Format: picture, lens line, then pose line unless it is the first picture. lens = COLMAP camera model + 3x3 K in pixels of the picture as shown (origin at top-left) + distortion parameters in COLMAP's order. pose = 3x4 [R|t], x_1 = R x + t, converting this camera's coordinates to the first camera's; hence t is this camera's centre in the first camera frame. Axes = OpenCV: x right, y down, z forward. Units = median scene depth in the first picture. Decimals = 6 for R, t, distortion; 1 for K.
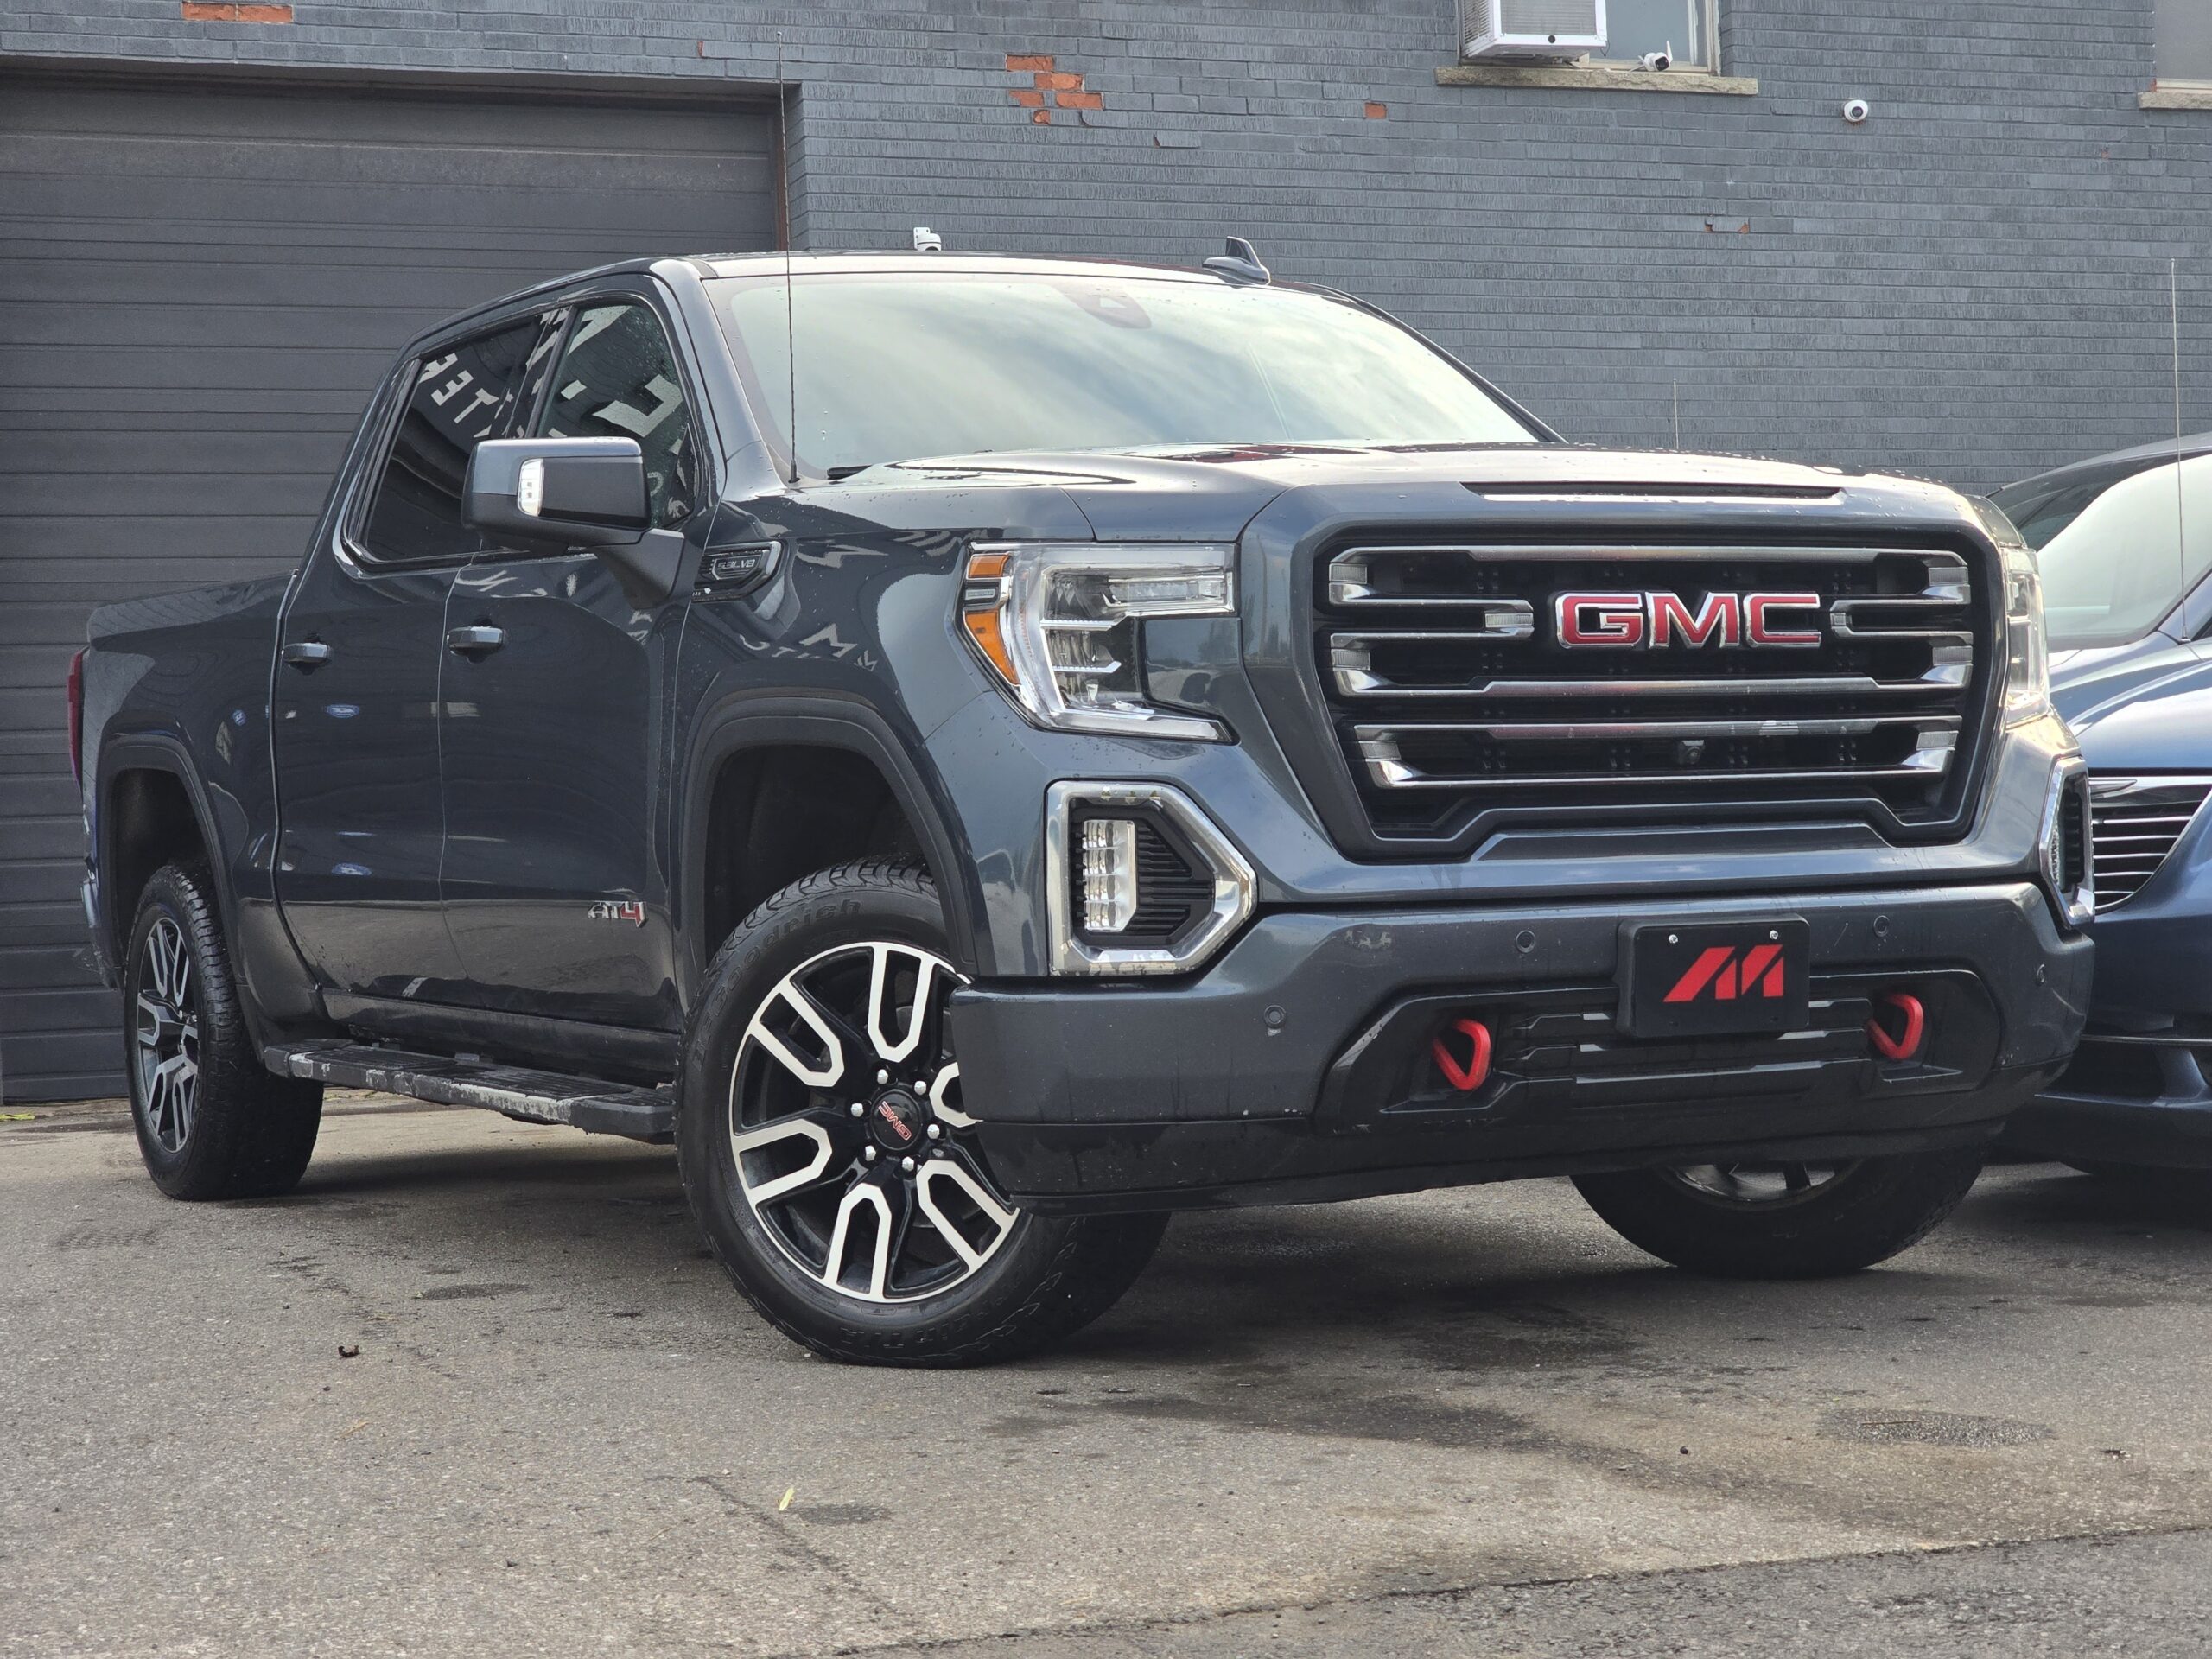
lens RADIAL K [[4357.7, 0, 1108.0], [0, 4357.7, 830.5], [0, 0, 1]] dist [-0.416509, 0.000000]
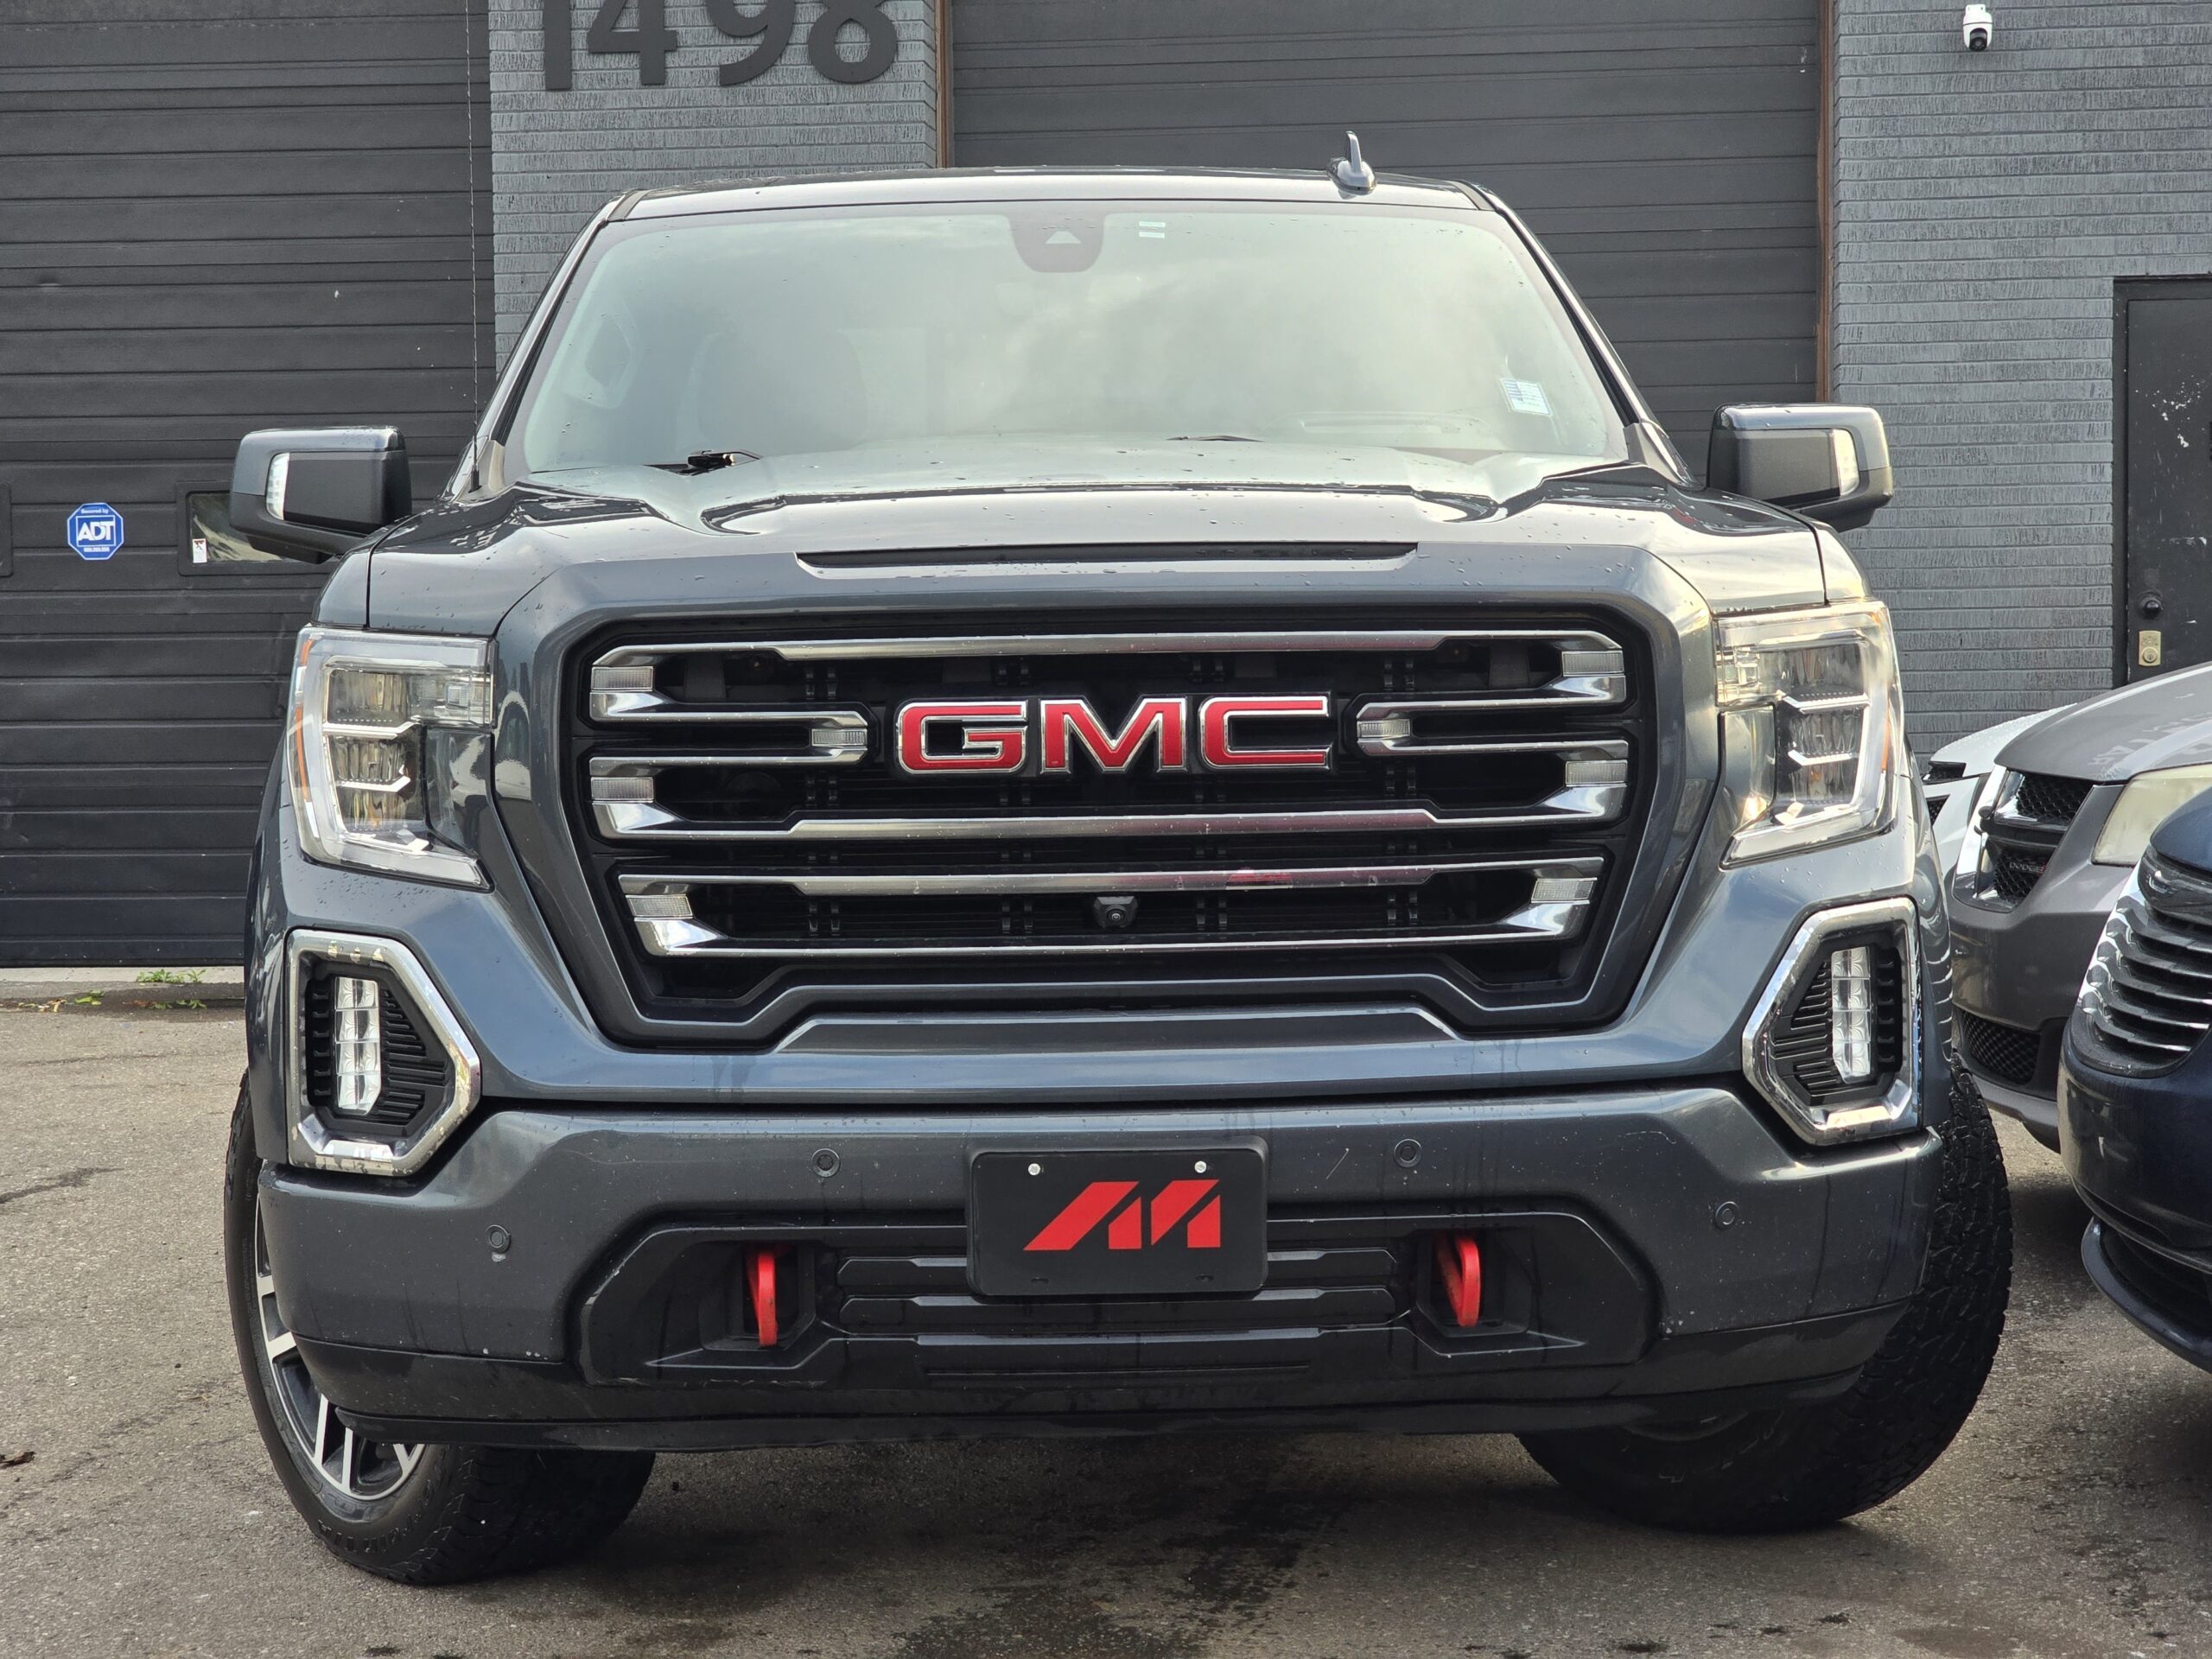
lens RADIAL K [[4357.7, 0, 1105.4], [0, 4357.7, 829.4], [0, 0, 1]] dist [-0.416509, 0.000000]
pose [[0.907691, 0.037188, -0.417988, 0.449681], [-0.011393, 0.997882, 0.064040, -0.081007], [0.419484, -0.053367, 0.906193, 0.323257]]
